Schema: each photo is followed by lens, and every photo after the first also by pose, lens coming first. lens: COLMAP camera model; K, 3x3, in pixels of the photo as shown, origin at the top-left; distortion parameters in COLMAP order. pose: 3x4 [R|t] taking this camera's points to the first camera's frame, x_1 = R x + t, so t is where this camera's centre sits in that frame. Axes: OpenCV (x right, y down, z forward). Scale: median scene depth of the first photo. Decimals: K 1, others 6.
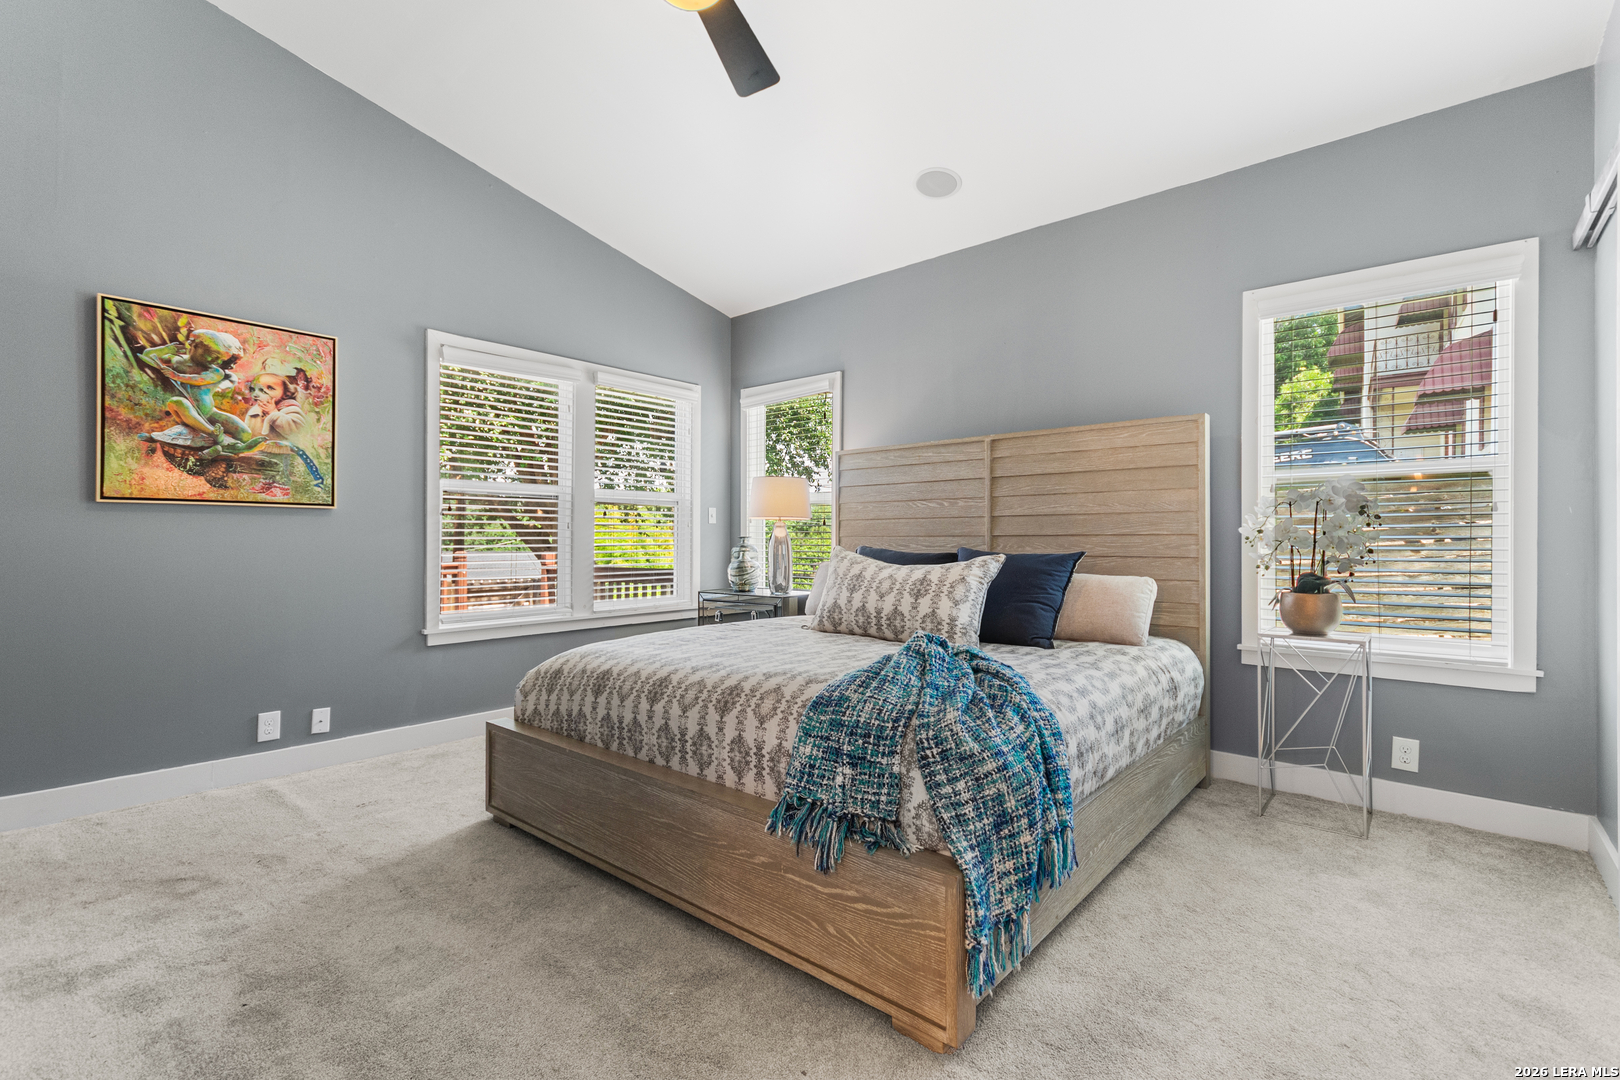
lens RADIAL K [[720.9, 0, 802.0], [0, 720.9, 538.1], [0, 0, 1]] dist [0.007828, 0.000936]
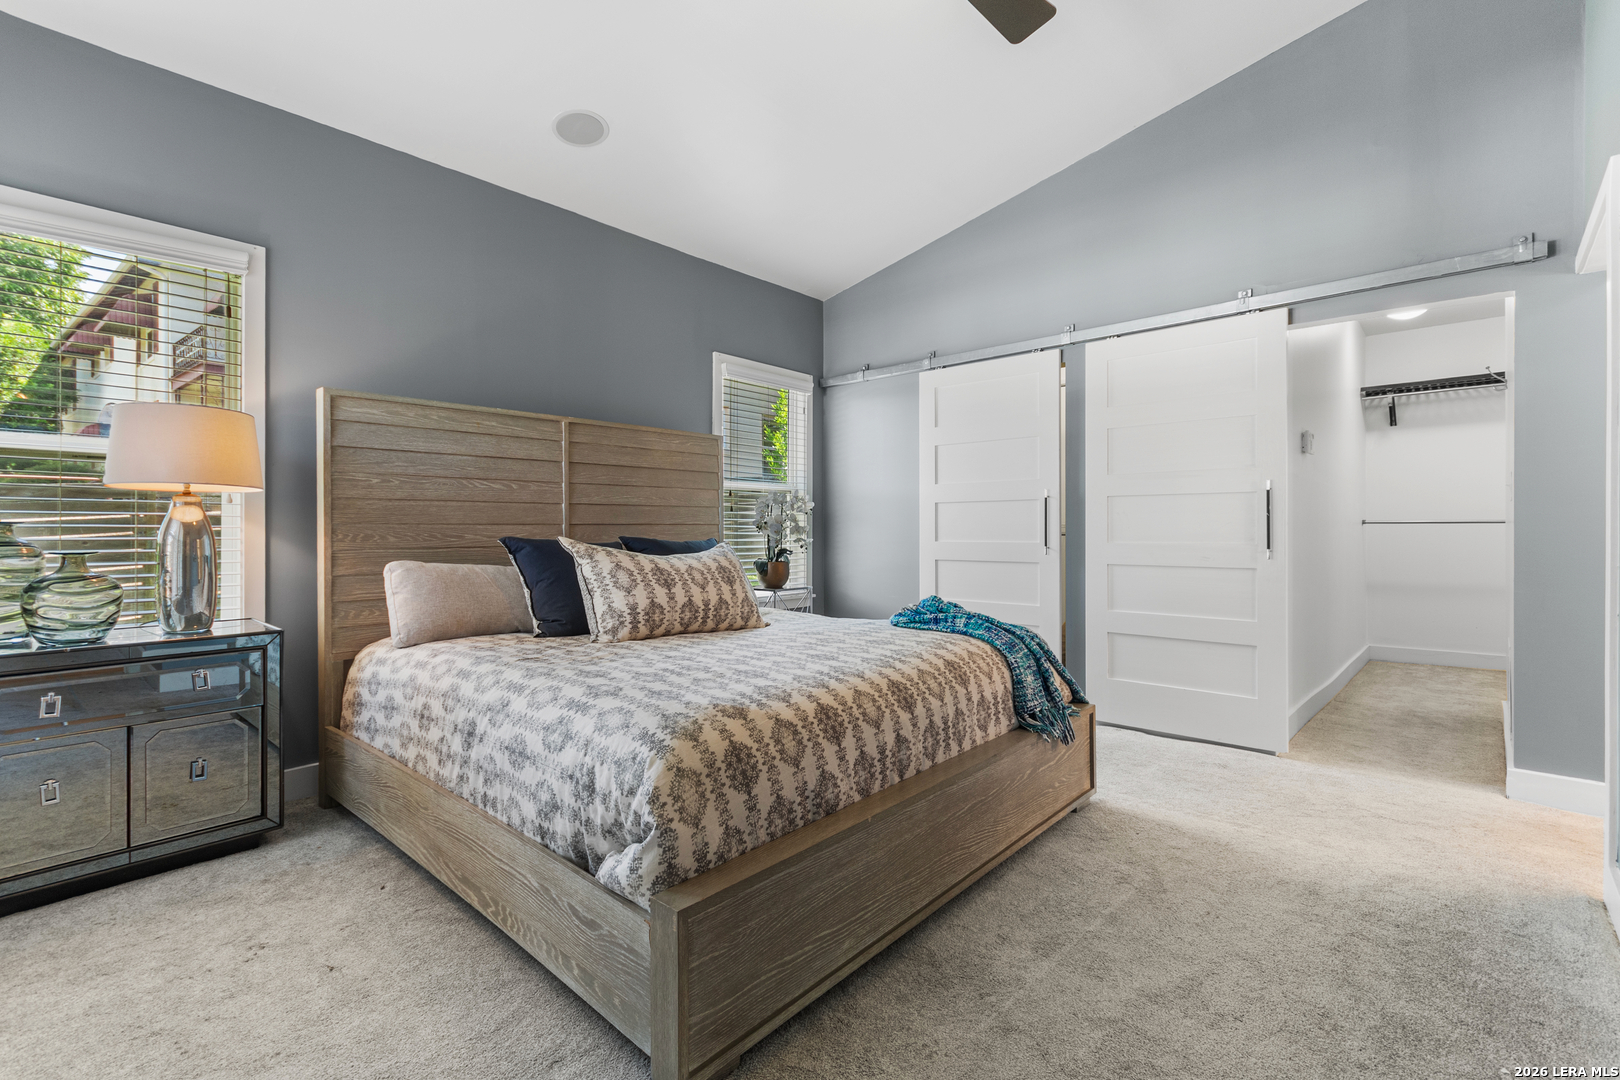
lens RADIAL K [[720.9, 0, 801.9], [0, 720.9, 531.3], [0, 0, 1]] dist [0.007828, 0.000936]
pose [[0.034810, -0.004504, 0.999384, -0.716943], [-0.001158, 0.999989, 0.004547, 0.001482], [-0.999393, -0.001316, 0.034804, 0.712810]]
